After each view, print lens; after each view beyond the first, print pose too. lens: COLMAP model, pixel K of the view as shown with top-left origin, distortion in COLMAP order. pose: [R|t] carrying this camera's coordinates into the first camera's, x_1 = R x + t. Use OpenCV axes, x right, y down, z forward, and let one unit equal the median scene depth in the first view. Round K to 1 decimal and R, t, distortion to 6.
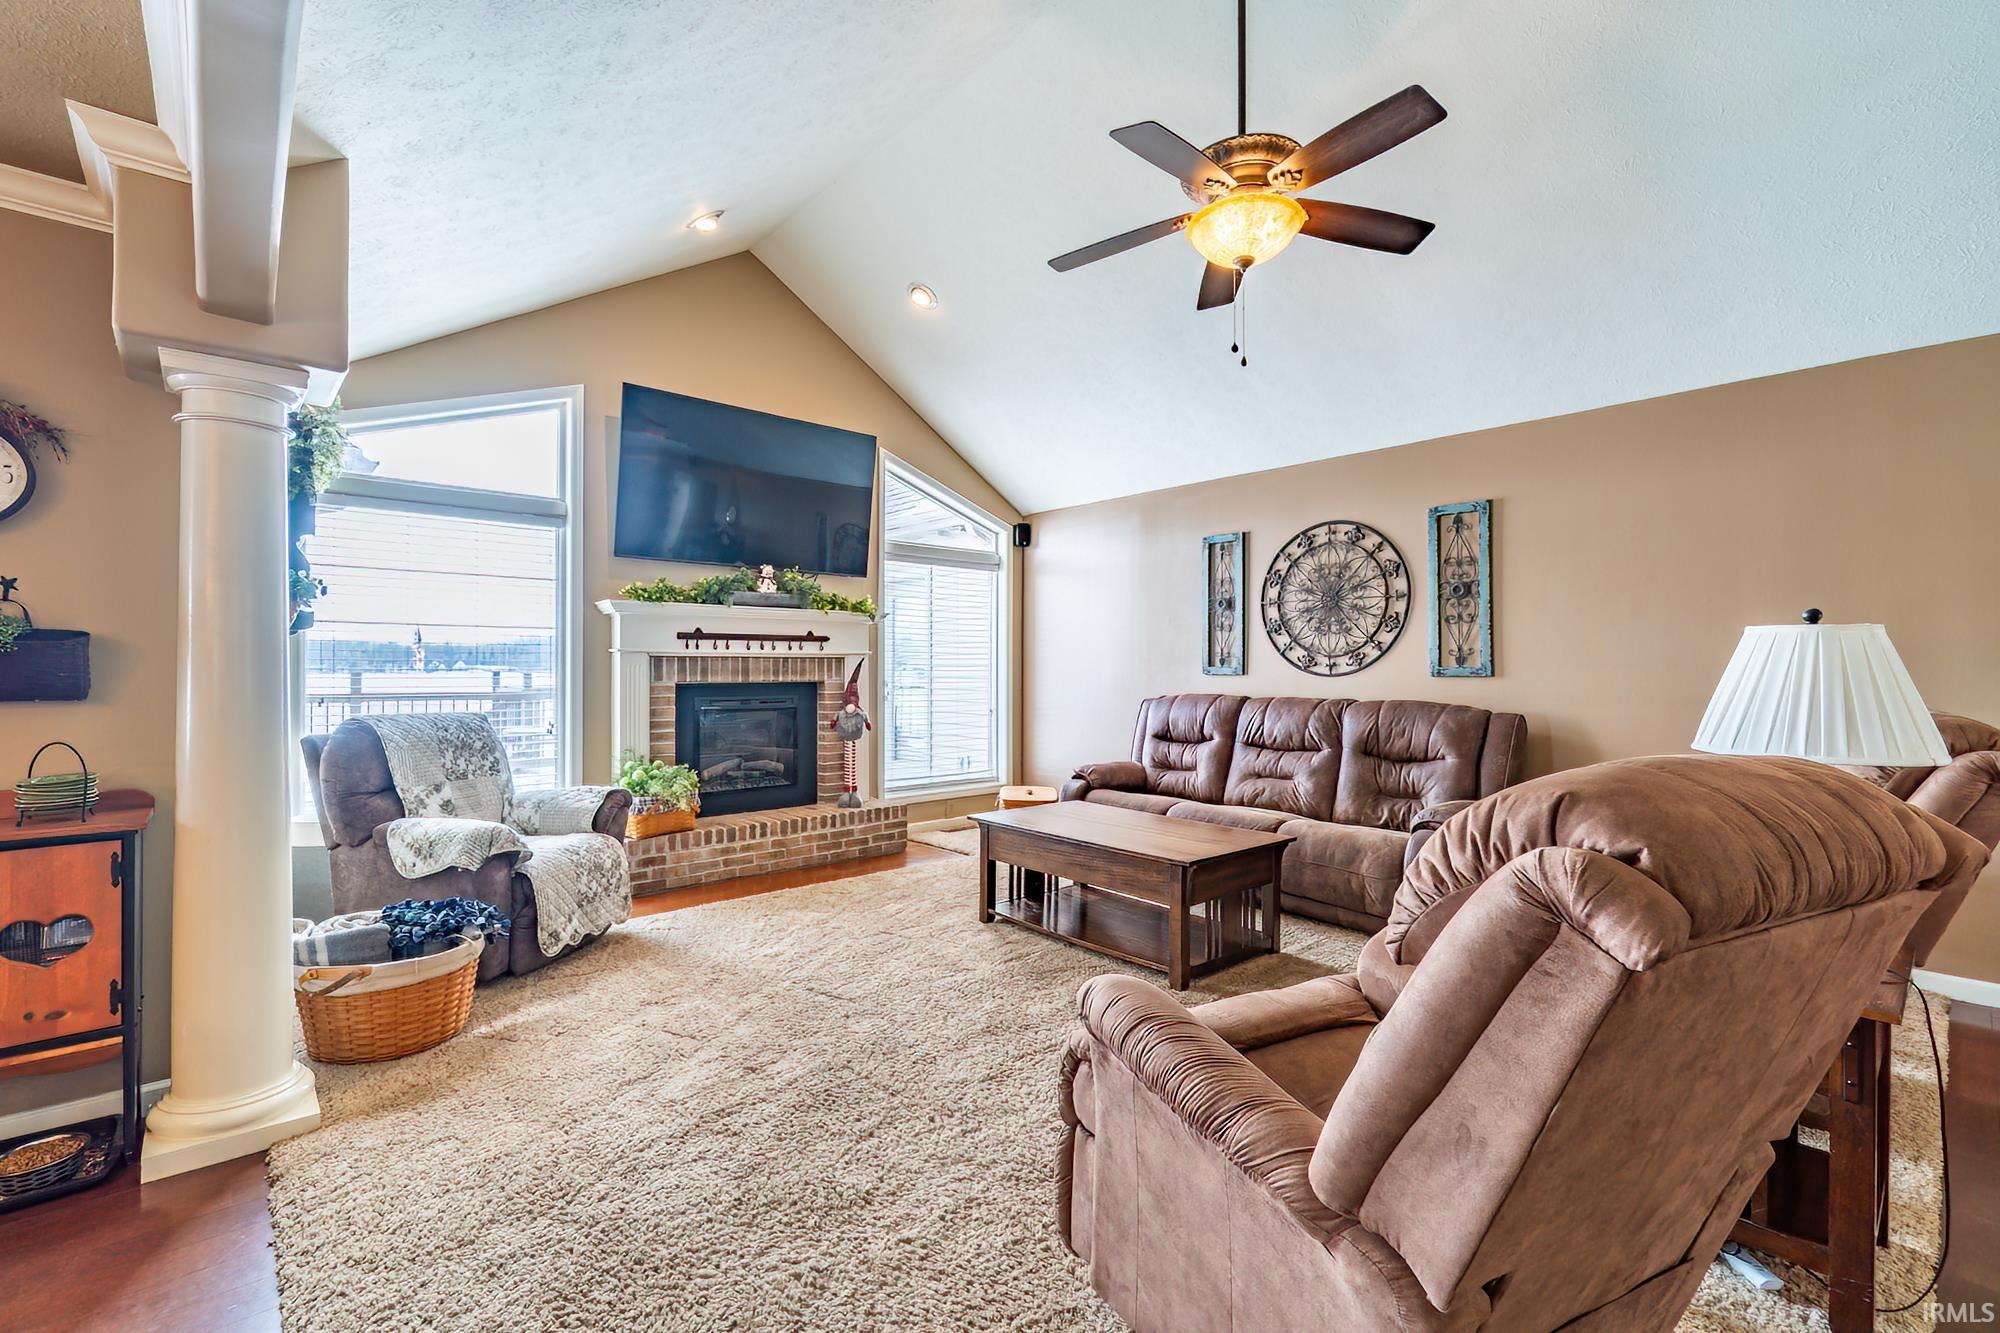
lens RADIAL K [[857.1, 0, 977.6], [0, 857.1, 659.7], [0, 0, 1]] dist [-0.001467, -0.000826]
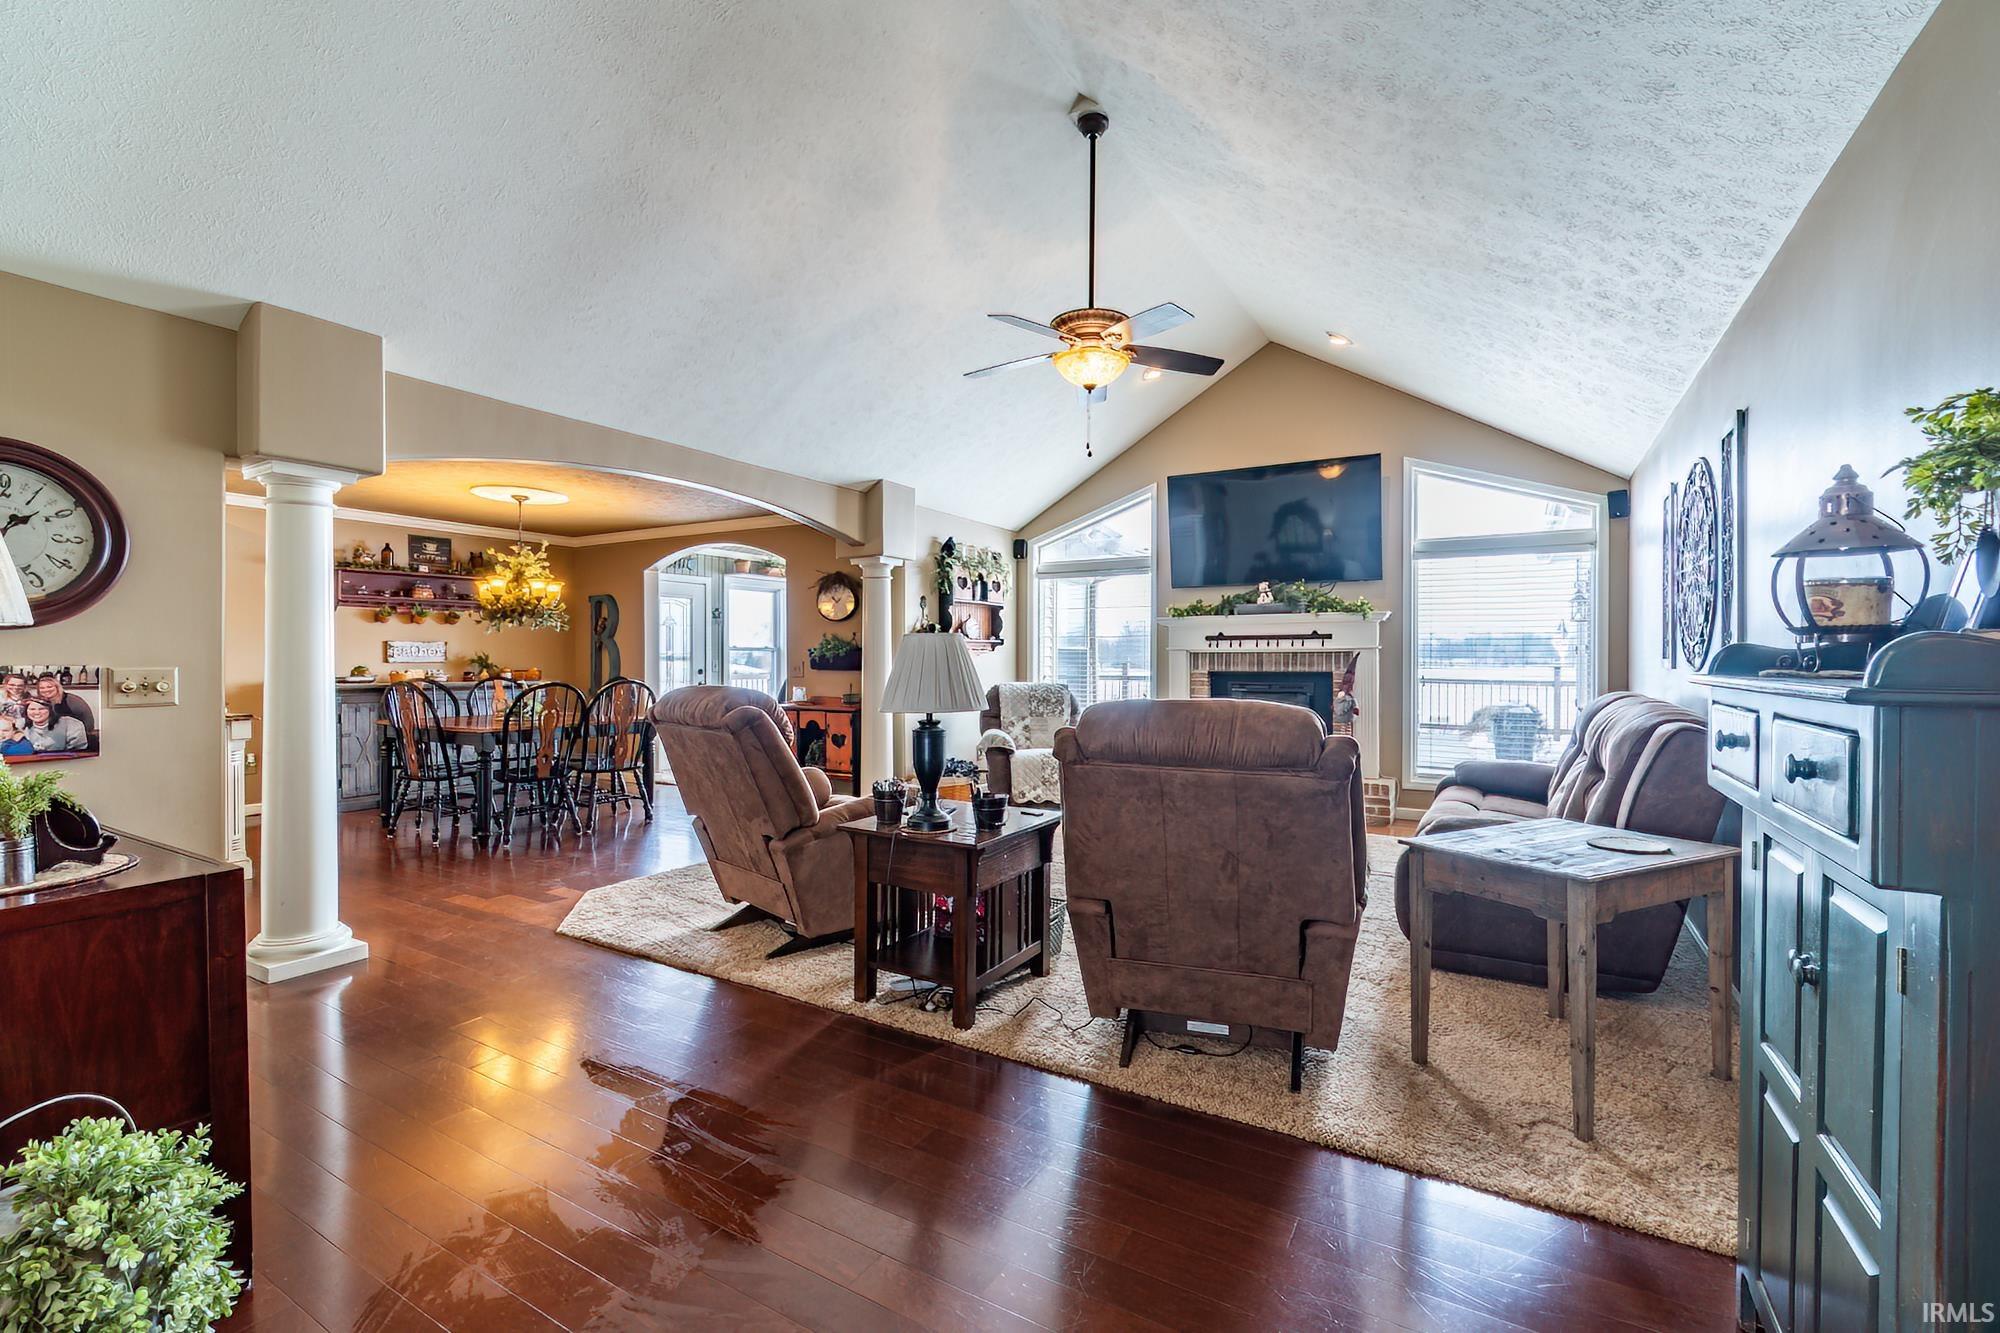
lens RADIAL K [[857.1, 0, 977.6], [0, 857.1, 659.7], [0, 0, 1]] dist [-0.001467, -0.000826]
pose [[0.316233, 0.000230, -0.948682, 0.862775], [0.008779, 0.999956, 0.003169, 0.000386], [0.948641, -0.009330, 0.316217, 0.164779]]
